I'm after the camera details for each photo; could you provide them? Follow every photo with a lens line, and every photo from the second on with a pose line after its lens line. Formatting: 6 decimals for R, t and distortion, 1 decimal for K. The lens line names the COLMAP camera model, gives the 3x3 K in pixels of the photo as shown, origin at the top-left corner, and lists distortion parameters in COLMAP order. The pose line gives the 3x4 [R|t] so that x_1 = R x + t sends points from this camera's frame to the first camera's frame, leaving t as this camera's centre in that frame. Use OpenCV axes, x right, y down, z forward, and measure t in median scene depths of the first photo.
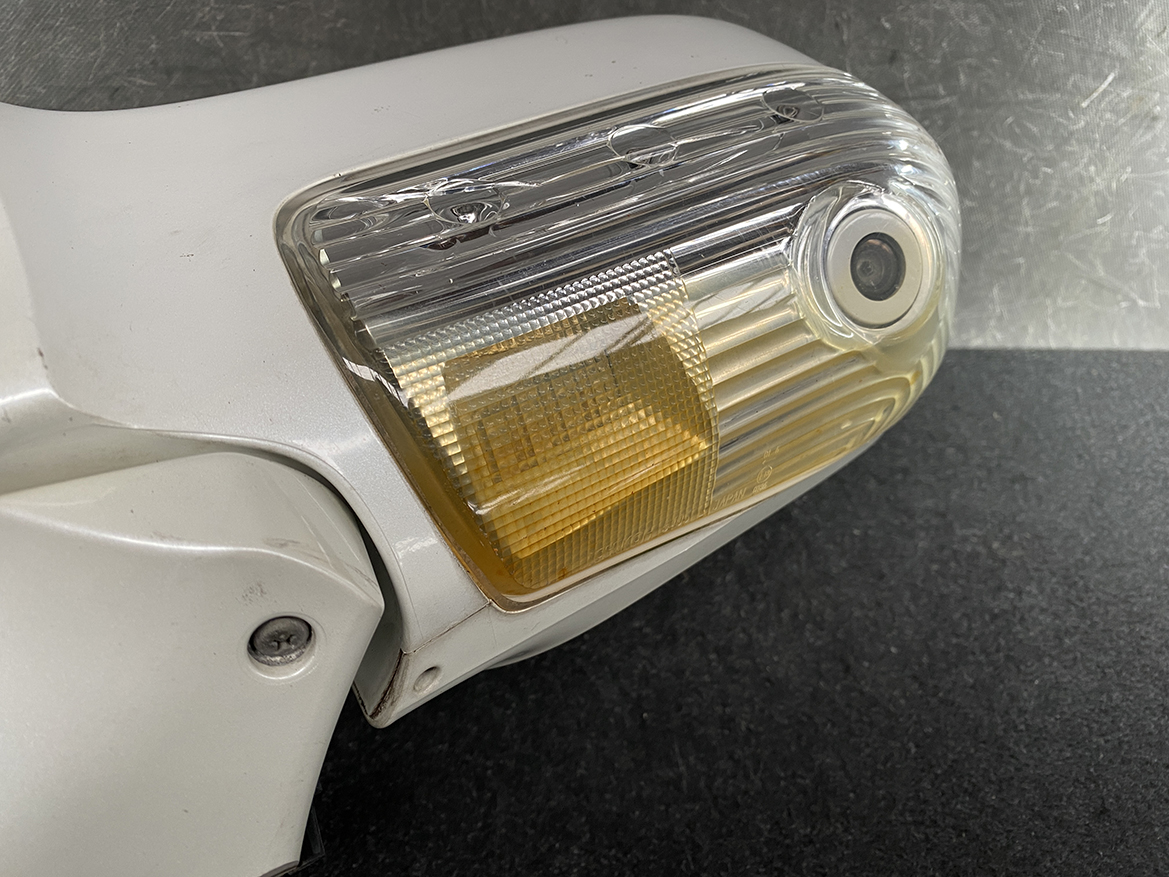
lens RADIAL K [[904.3, 0, 561.1], [0, 904.3, 437.2], [0, 0, 1]] dist [-0.007733, -0.008248]
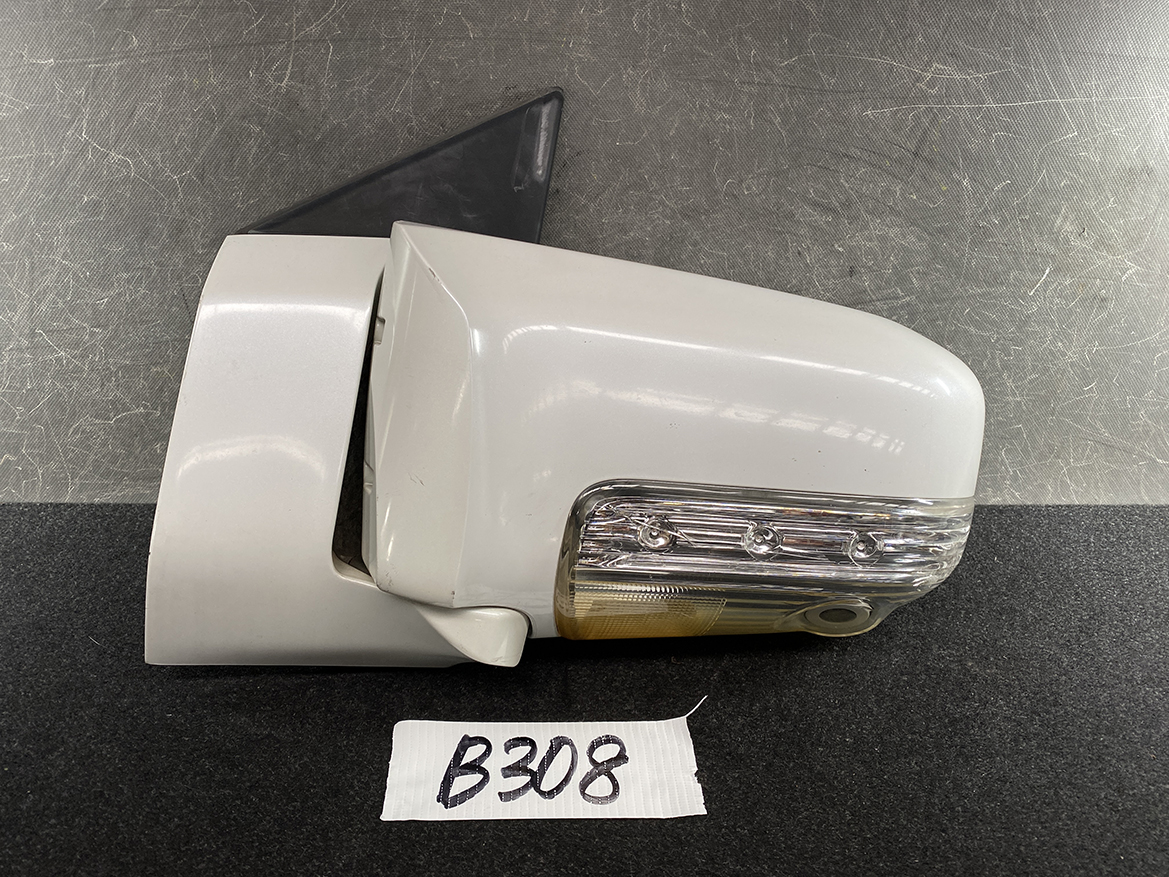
lens RADIAL K [[898.3, 0, 580.2], [0, 898.3, 428.8], [0, 0, 1]] dist [-0.000455, 0.003494]
pose [[0.976611, -0.041325, -0.211004, 0.271501], [-0.012280, 0.969034, -0.246621, 0.127144], [0.214662, 0.243444, 0.945862, -0.270735]]
